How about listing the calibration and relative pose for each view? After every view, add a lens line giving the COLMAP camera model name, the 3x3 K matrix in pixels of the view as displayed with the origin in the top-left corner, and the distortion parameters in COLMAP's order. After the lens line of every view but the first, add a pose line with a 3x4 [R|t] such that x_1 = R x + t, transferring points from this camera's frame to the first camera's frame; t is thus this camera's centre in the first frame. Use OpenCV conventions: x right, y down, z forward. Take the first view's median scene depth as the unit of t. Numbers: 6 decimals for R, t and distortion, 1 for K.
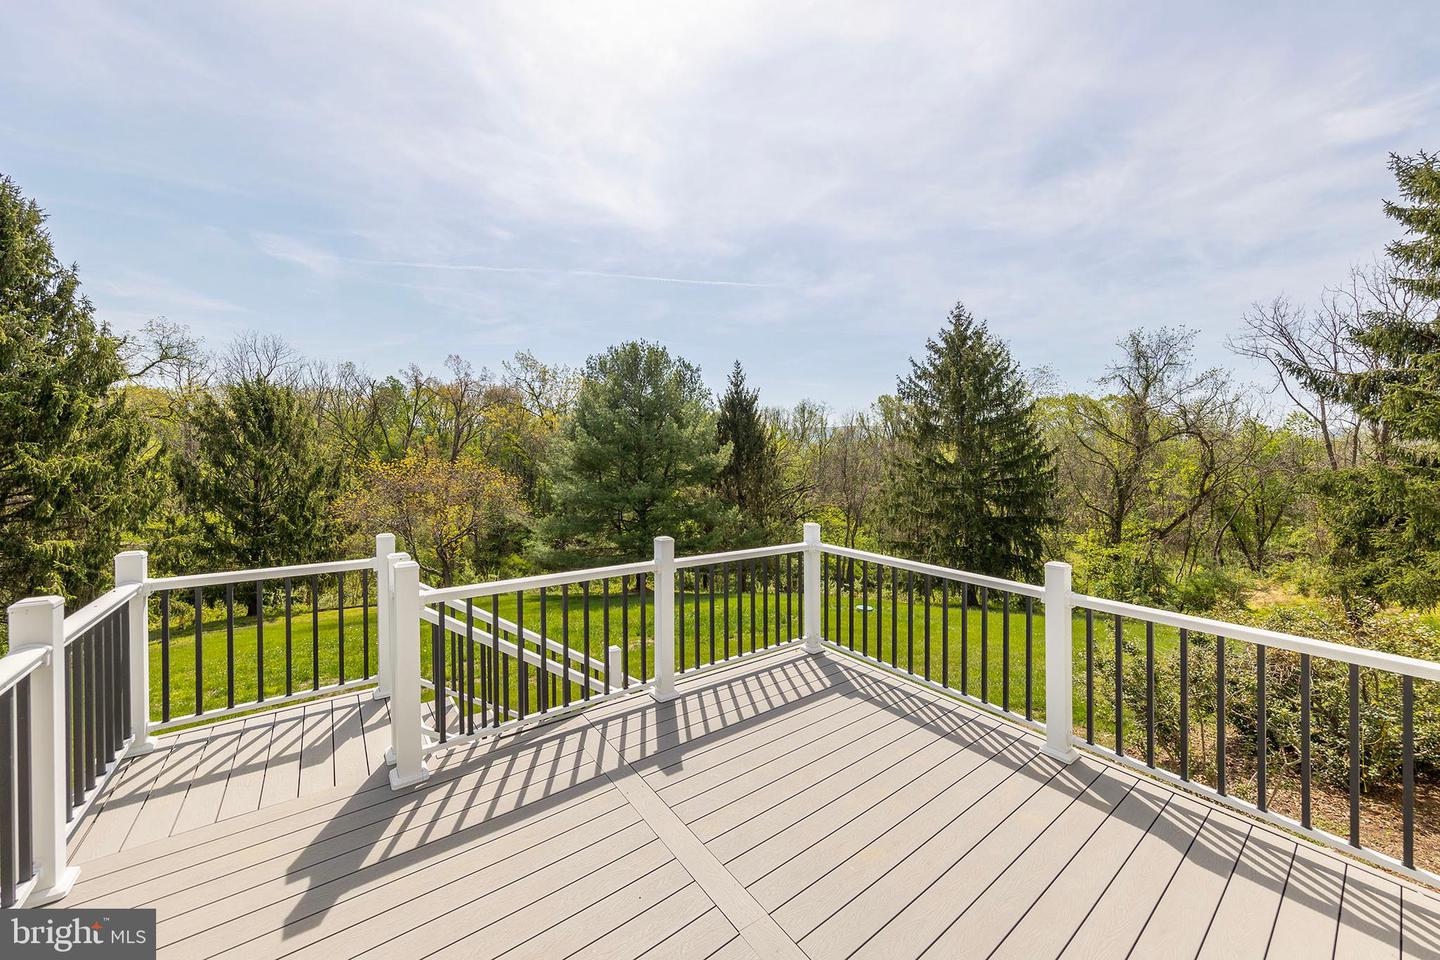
lens RADIAL K [[537.0, 0, 715.7], [0, 537.0, 487.5], [0, 0, 1]] dist [-0.003361, 0.000236]
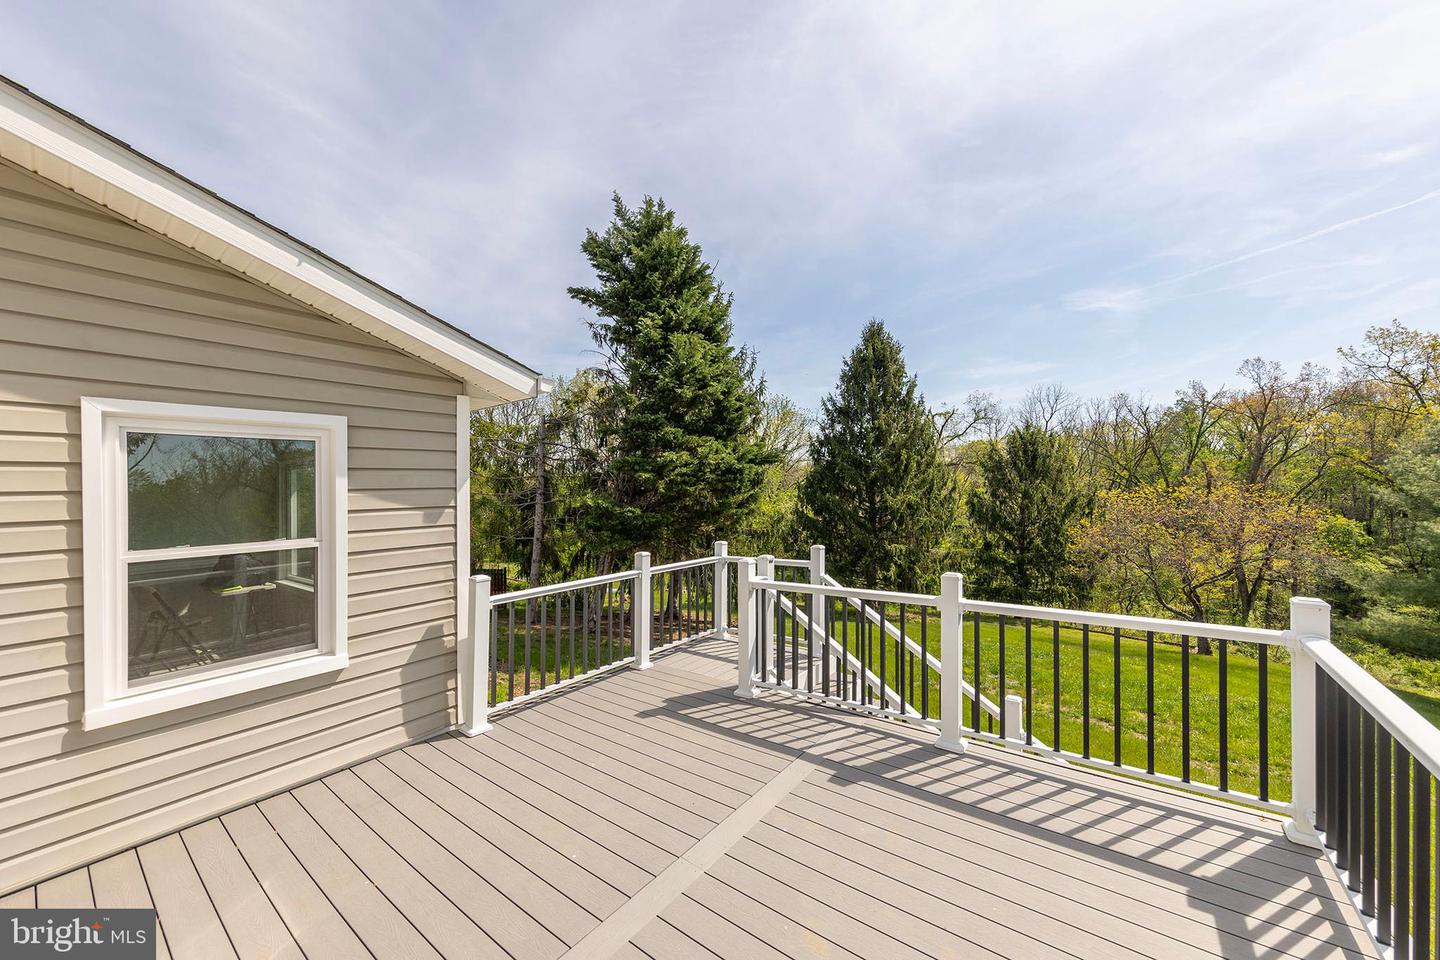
lens RADIAL K [[505.5, 0, 725.0], [0, 505.5, 513.0], [0, 0, 1]] dist [0.001755, -0.000031]
pose [[0.270825, 0.019103, -0.962439, 0.067379], [-0.026949, 0.999562, 0.012256, -0.001229], [0.962251, 0.022618, 0.271221, 0.040782]]
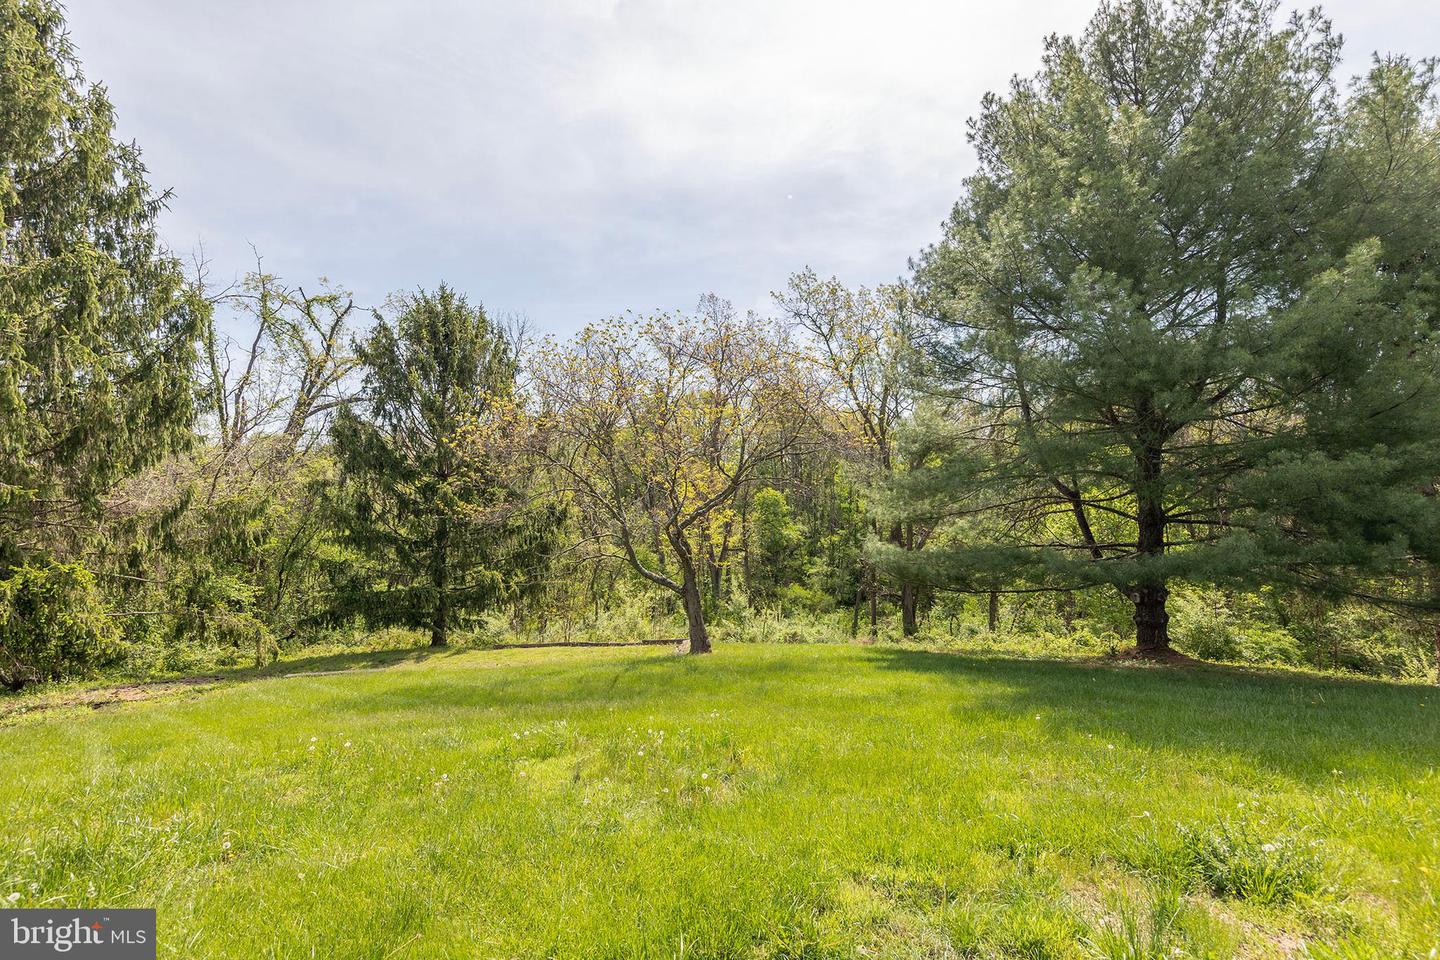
lens RADIAL K [[616.2, 0, 711.5], [0, 616.2, 486.0], [0, 0, 1]] dist [0.020409, -0.000032]
pose [[0.890397, -0.045717, -0.452883, -0.226104], [0.020766, 0.997987, -0.059916, 0.095444], [0.454710, 0.043944, 0.889555, 0.501662]]
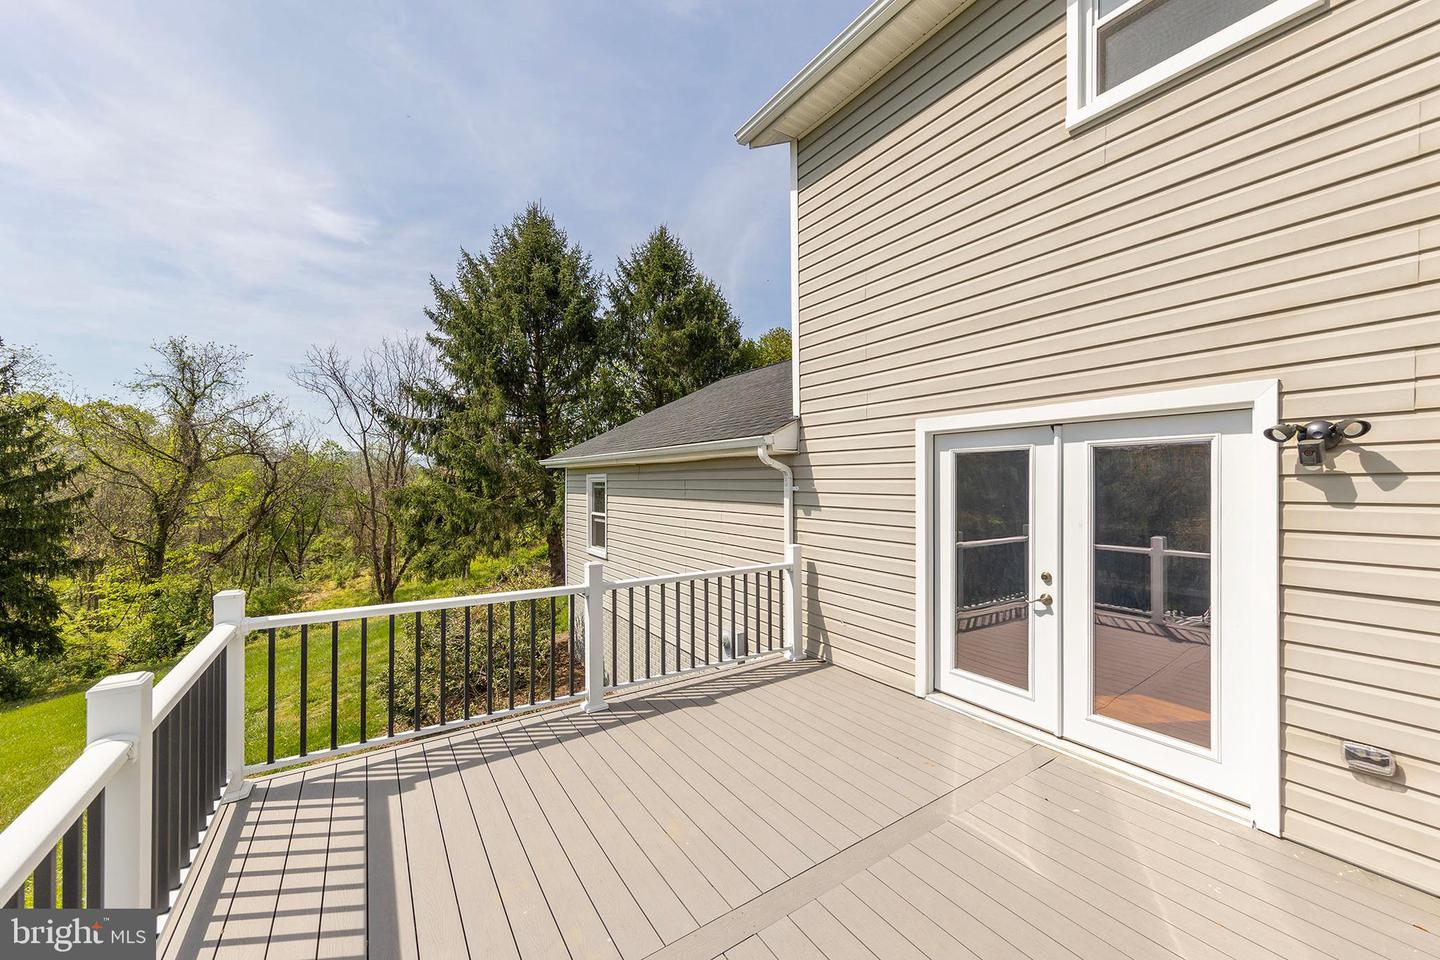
lens RADIAL K [[505.5, 0, 732.5], [0, 505.5, 488.2], [0, 0, 1]] dist [0.001755, -0.000031]
pose [[0.027689, -0.022067, 0.999373, -0.050377], [0.056267, 0.998206, 0.020482, -0.003755], [-0.998032, 0.055664, 0.028881, 0.052900]]
